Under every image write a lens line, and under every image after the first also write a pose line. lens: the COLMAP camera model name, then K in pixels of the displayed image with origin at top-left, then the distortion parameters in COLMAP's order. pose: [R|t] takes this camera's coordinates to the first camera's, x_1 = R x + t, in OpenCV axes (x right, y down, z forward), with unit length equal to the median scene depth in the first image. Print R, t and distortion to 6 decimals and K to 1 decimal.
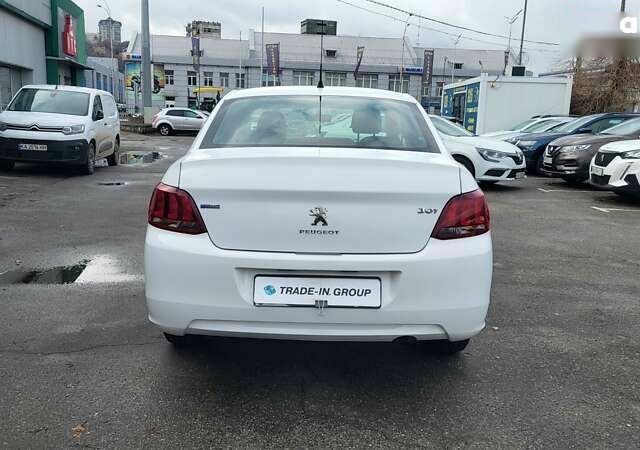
lens RADIAL K [[607.1, 0, 309.9], [0, 607.1, 229.7], [0, 0, 1]] dist [0.042998, 0.000000]
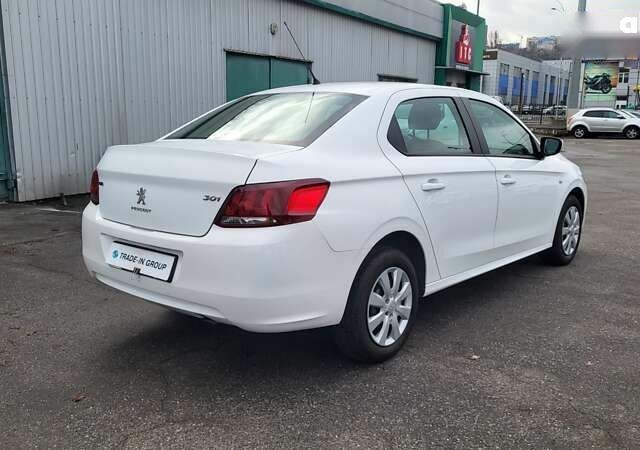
lens RADIAL K [[607.1, 0, 320.3], [0, 607.1, 224.3], [0, 0, 1]] dist [0.042998, 0.000000]
pose [[0.763458, 0.091466, -0.639348, 0.180527], [-0.101055, 0.994646, 0.021623, -0.005000], [0.637902, 0.048101, 0.768614, 0.055569]]
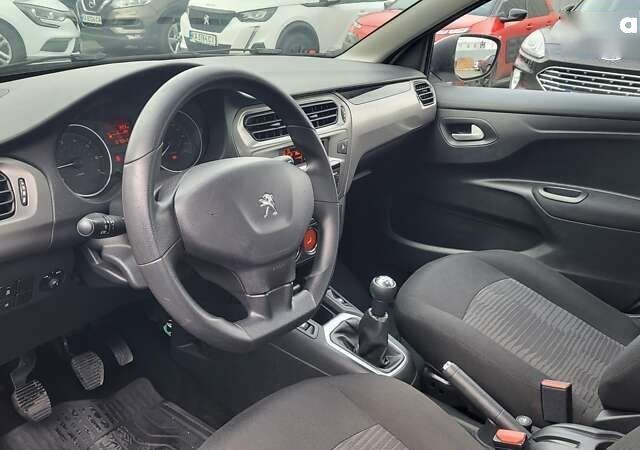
lens RADIAL K [[607.1, 0, 322.9], [0, 607.1, 223.3], [0, 0, 1]] dist [0.042998, 0.000000]
pose [[0.575023, -0.288087, 0.765738, -0.058654], [0.100067, 0.953691, 0.283654, -0.056670], [-0.811995, -0.086483, 0.577222, 0.318988]]
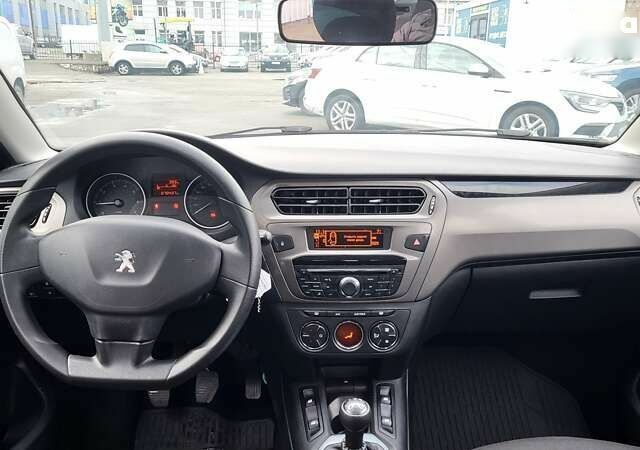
lens RADIAL K [[607.1, 0, 319.9], [0, 607.1, 227.7], [0, 0, 1]] dist [0.042998, 0.000000]
pose [[0.998978, -0.031104, 0.032796, -0.000339], [0.027671, 0.994567, 0.100358, -0.051470], [-0.035740, -0.099348, 0.994411, 0.294836]]
